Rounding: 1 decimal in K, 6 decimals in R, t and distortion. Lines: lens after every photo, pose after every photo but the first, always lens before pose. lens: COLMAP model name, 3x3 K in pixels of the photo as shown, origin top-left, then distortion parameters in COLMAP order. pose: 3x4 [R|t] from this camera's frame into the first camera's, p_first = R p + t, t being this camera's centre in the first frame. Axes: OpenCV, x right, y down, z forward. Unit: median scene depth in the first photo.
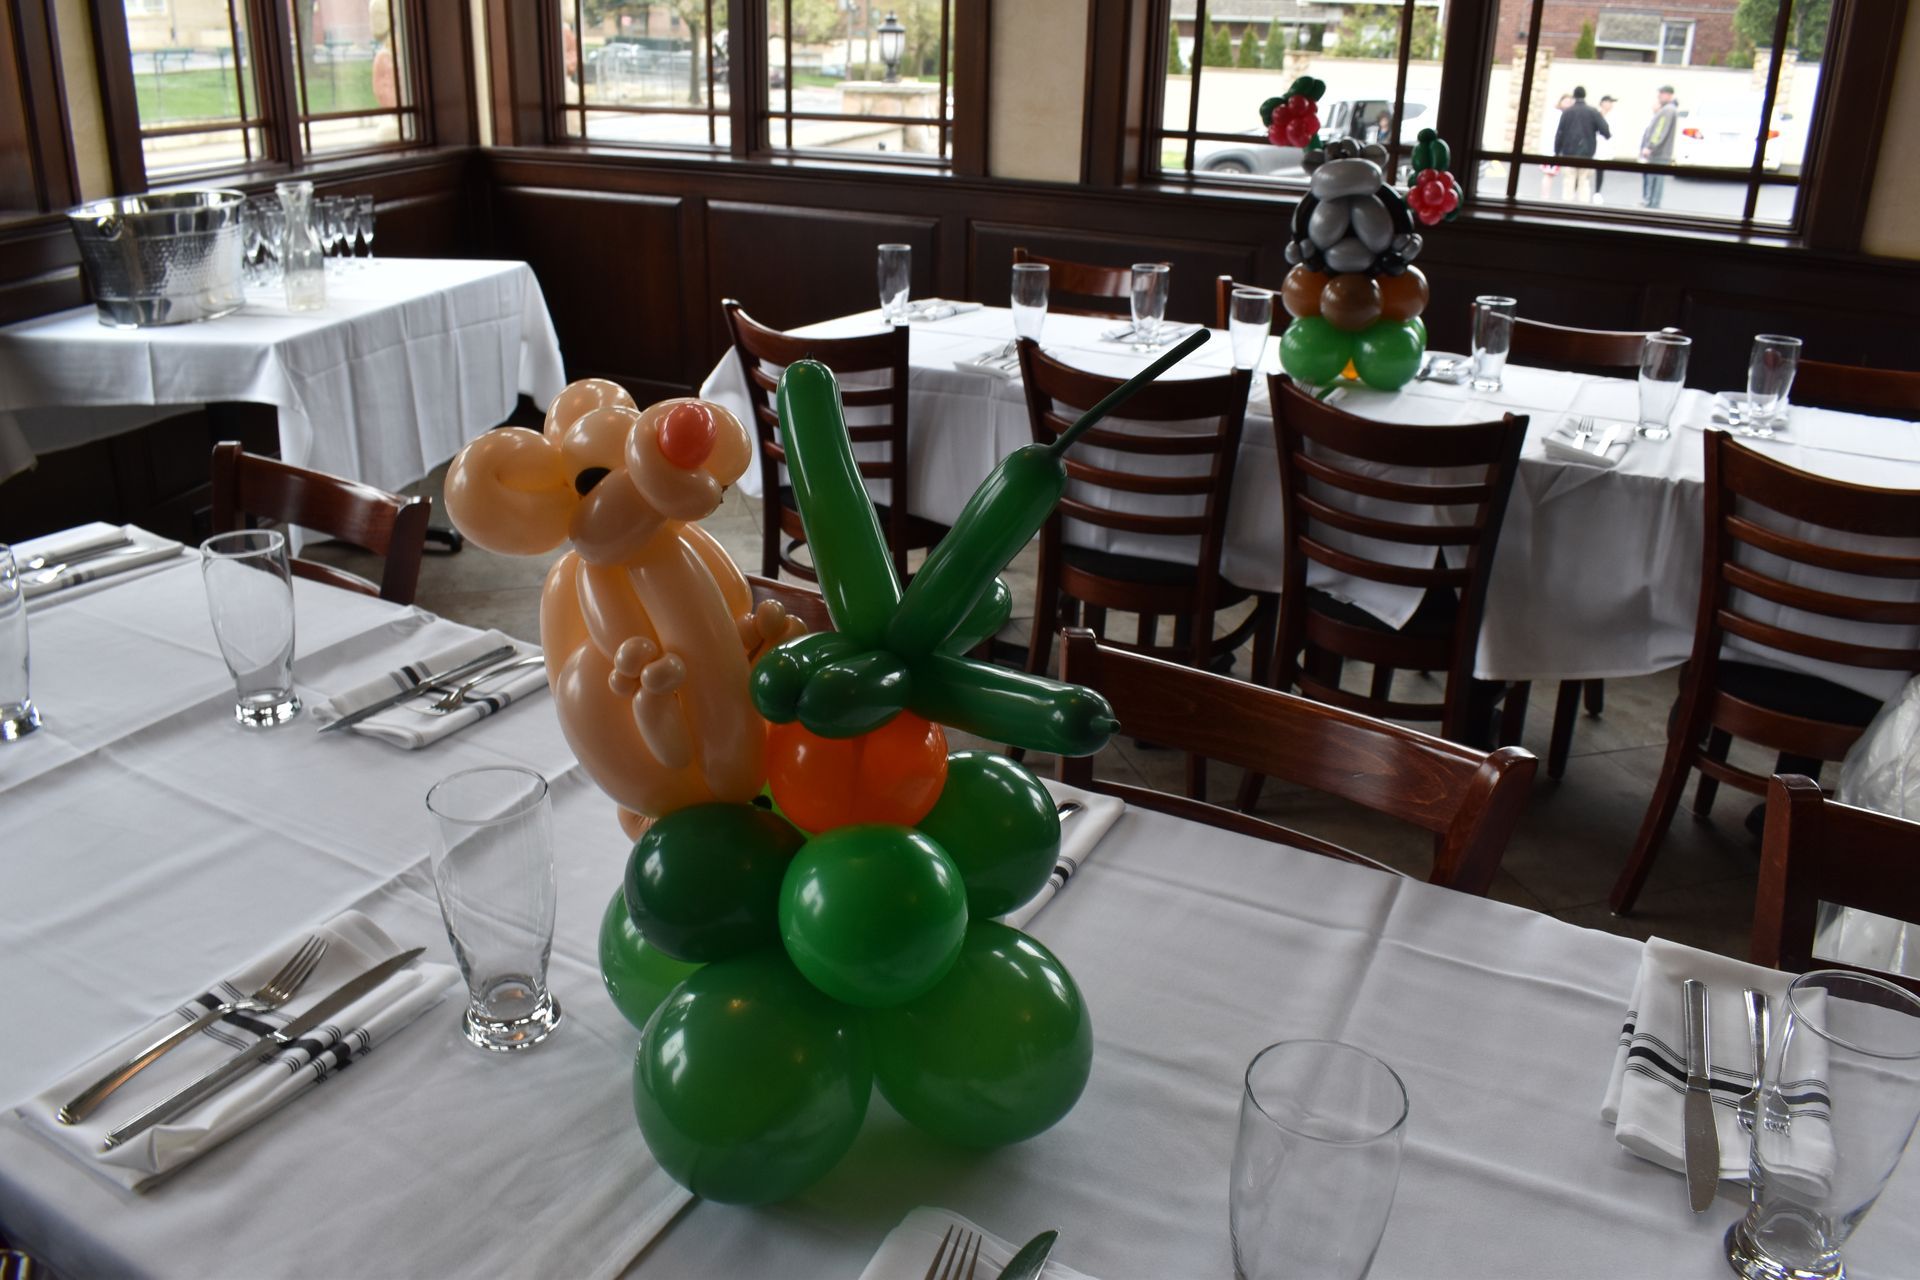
lens RADIAL K [[1488.3, 0, 953.9], [0, 1488.3, 626.2], [0, 0, 1]] dist [-0.100888, 0.018911]
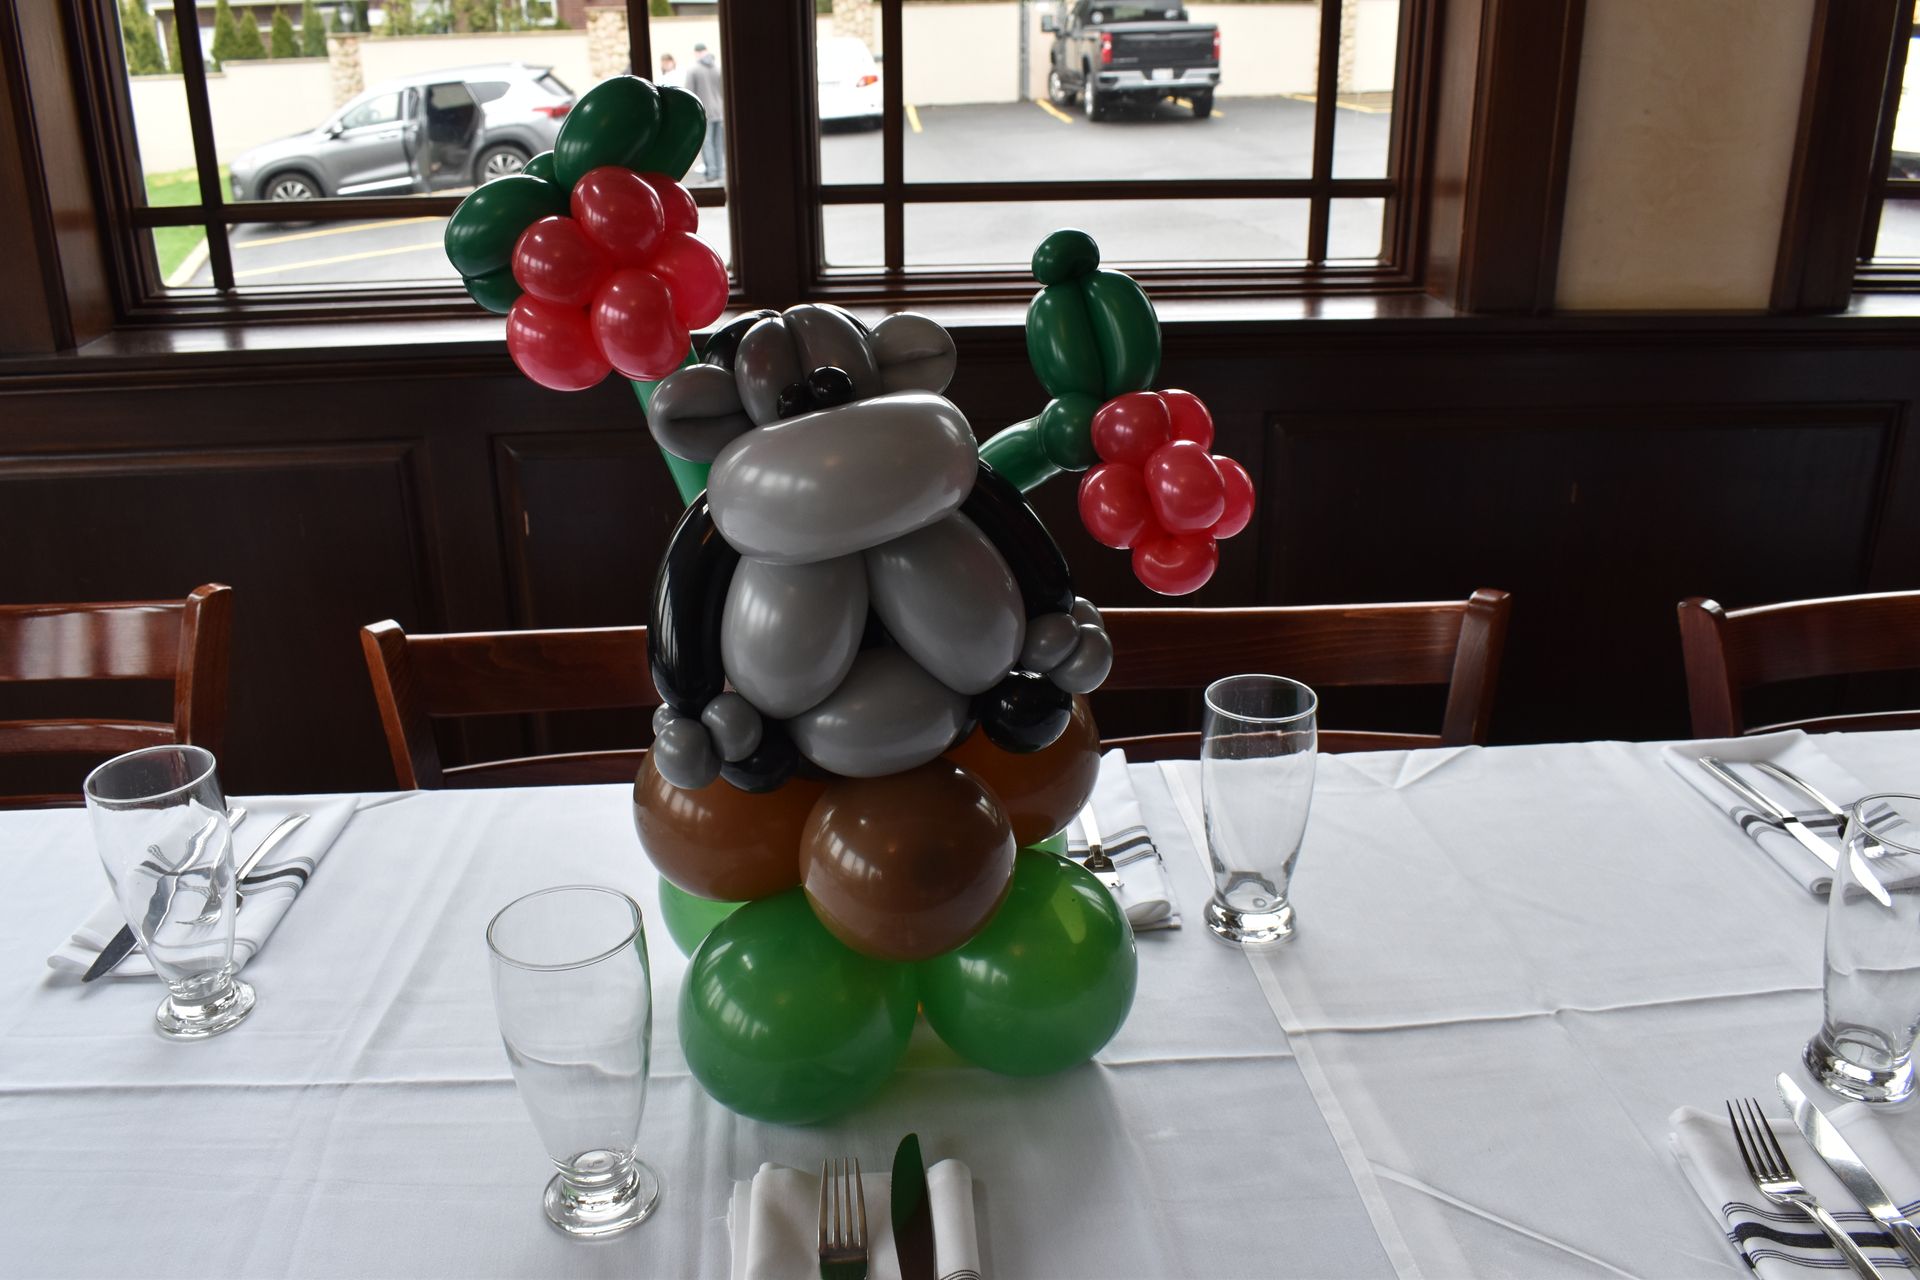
lens RADIAL K [[1521.2, 0, 960.0], [0, 1521.2, 640.0], [0, 0, 1]] dist [-0.007444, -0.098828]
pose [[0.833817, -0.238350, 0.497934, 0.096292], [0.233089, 0.969649, 0.073829, -0.194637], [-0.500418, 0.054503, 0.864067, 0.507107]]
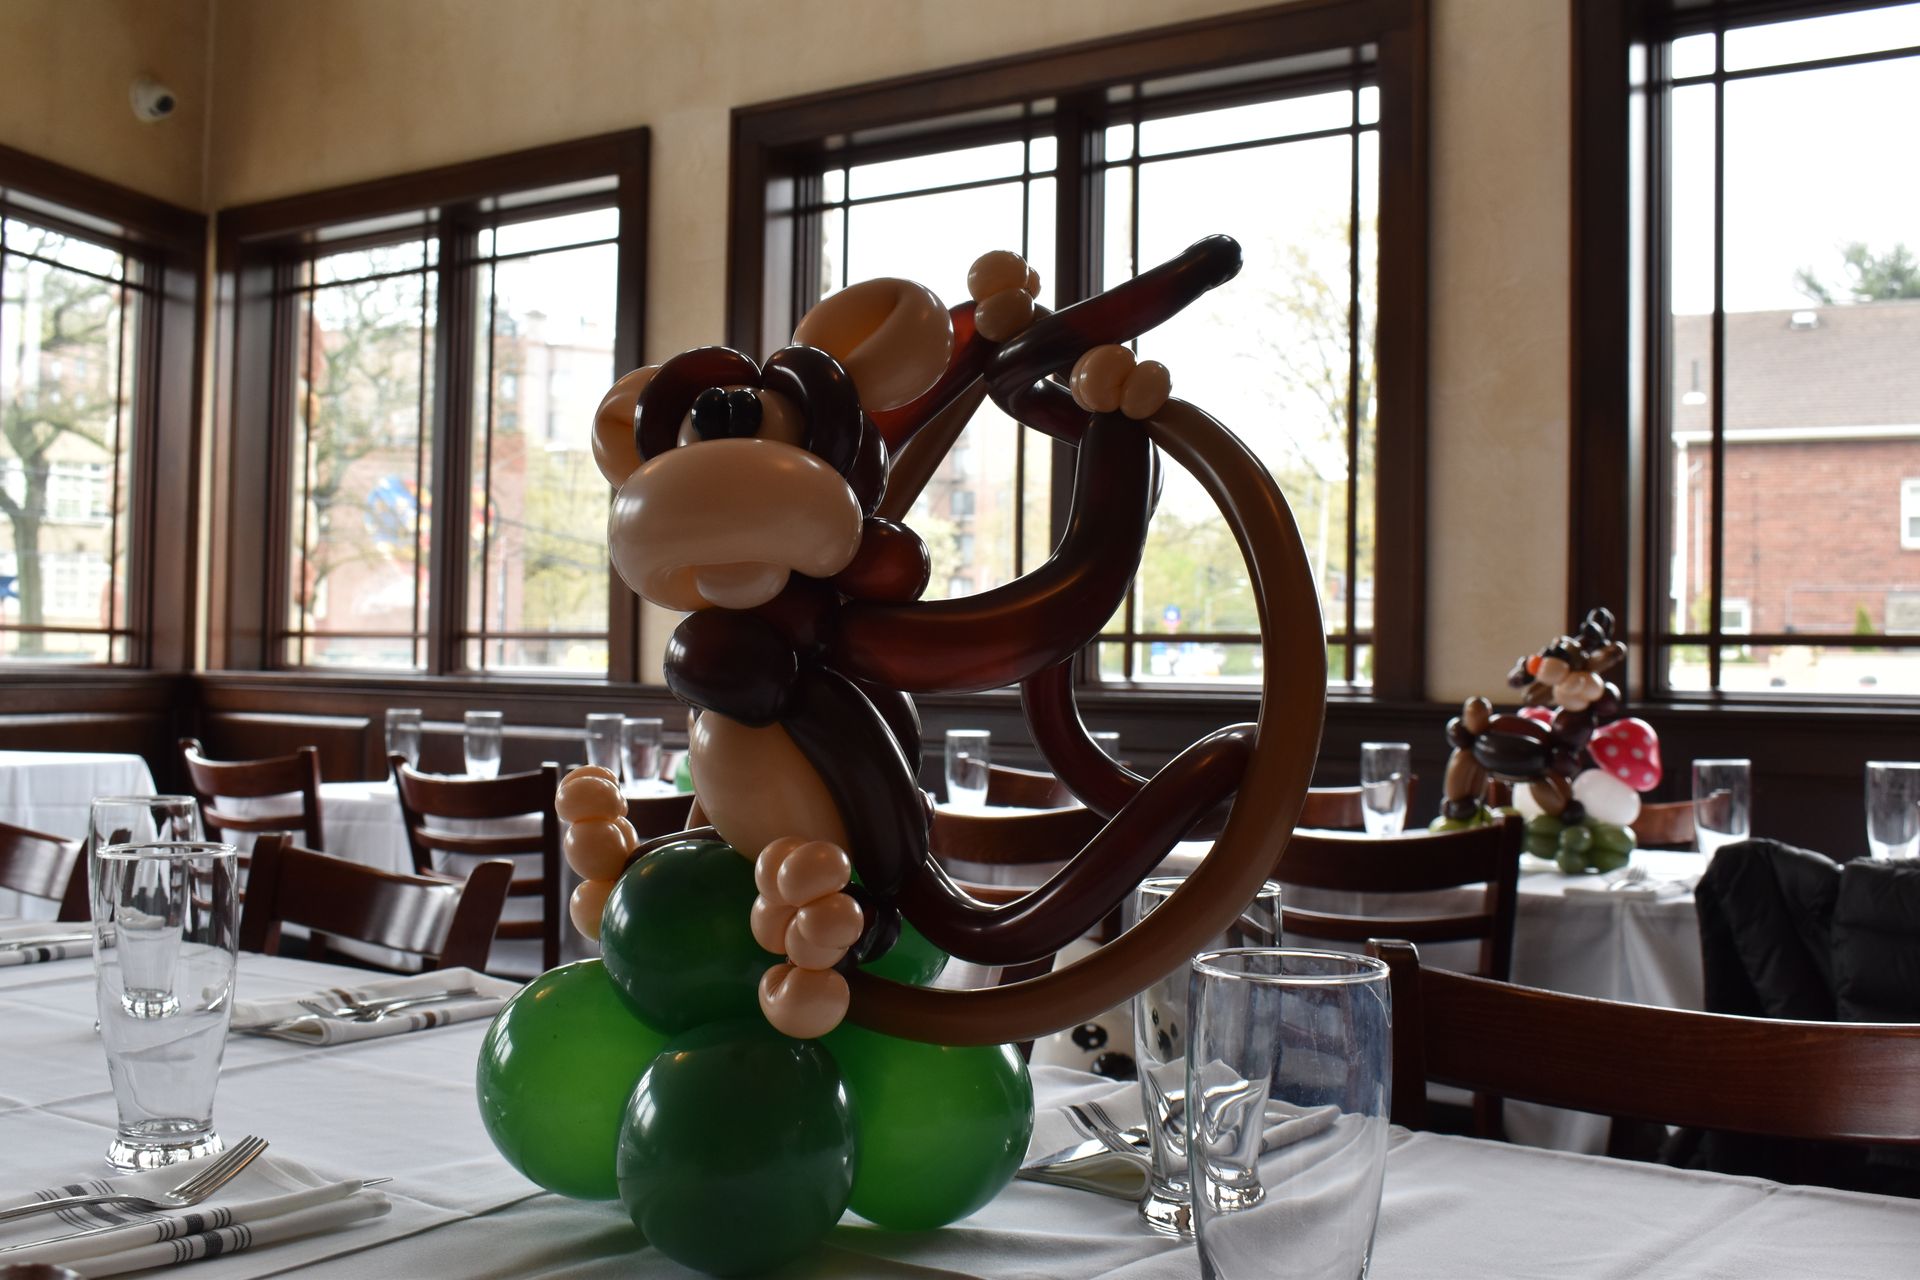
lens RADIAL K [[2004.5, 0, 951.7], [0, 2004.5, 634.2], [0, 0, 1]] dist [-0.077376, 0.013337]
pose [[0.995142, -0.008547, -0.098074, 0.385584], [-0.030227, 0.921572, -0.387029, 0.174330], [0.093690, 0.388114, 0.916837, -0.193012]]
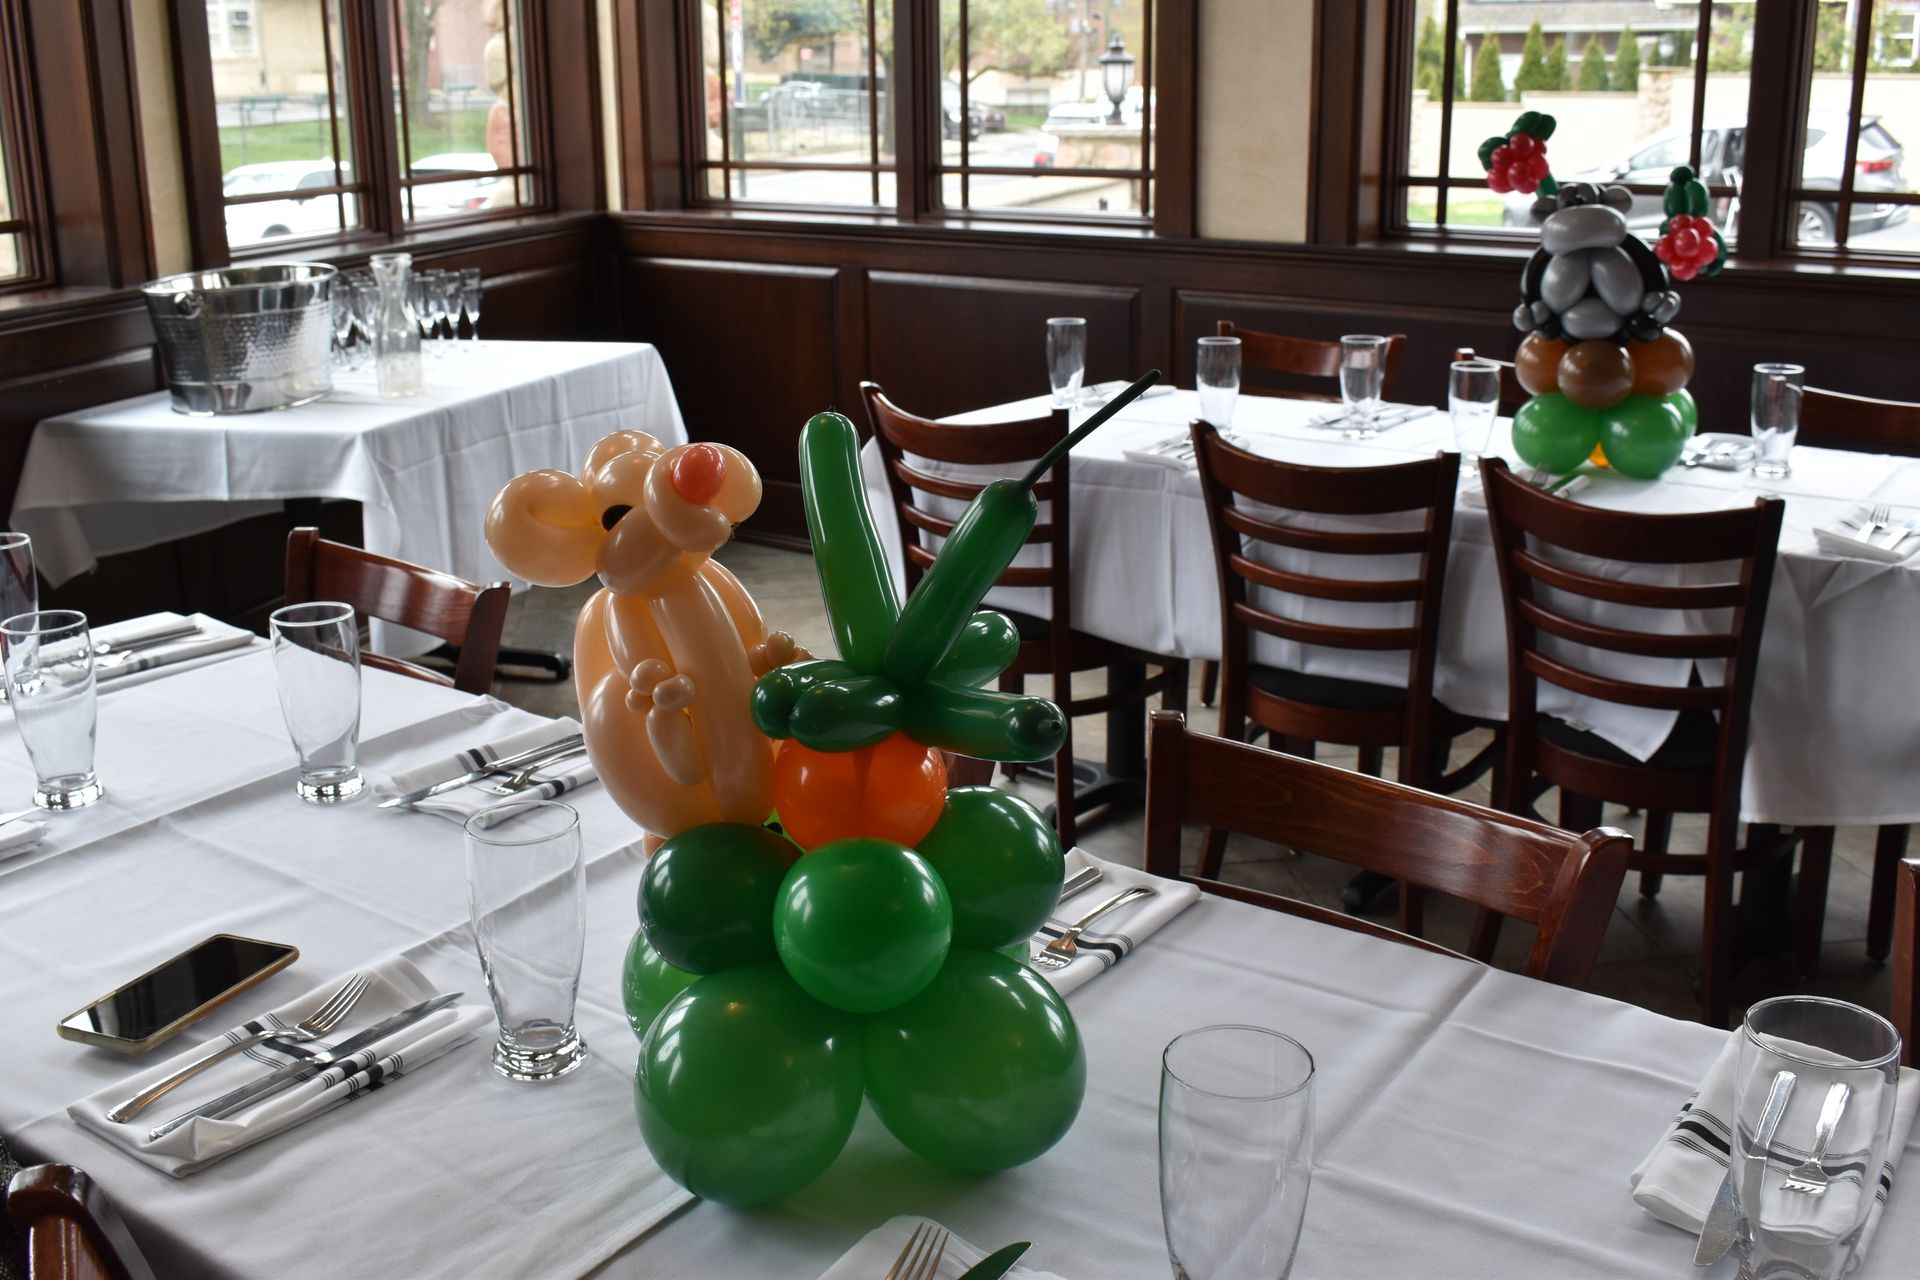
lens RADIAL K [[1928.2, 0, 955.9], [0, 1928.2, 620.3], [0, 0, 1]] dist [-0.070721, -0.005158]
pose [[0.990768, 0.003377, -0.135523, 0.039648], [-0.017026, 0.994874, -0.099681, 0.023092], [0.134492, 0.101068, 0.985747, -0.073312]]
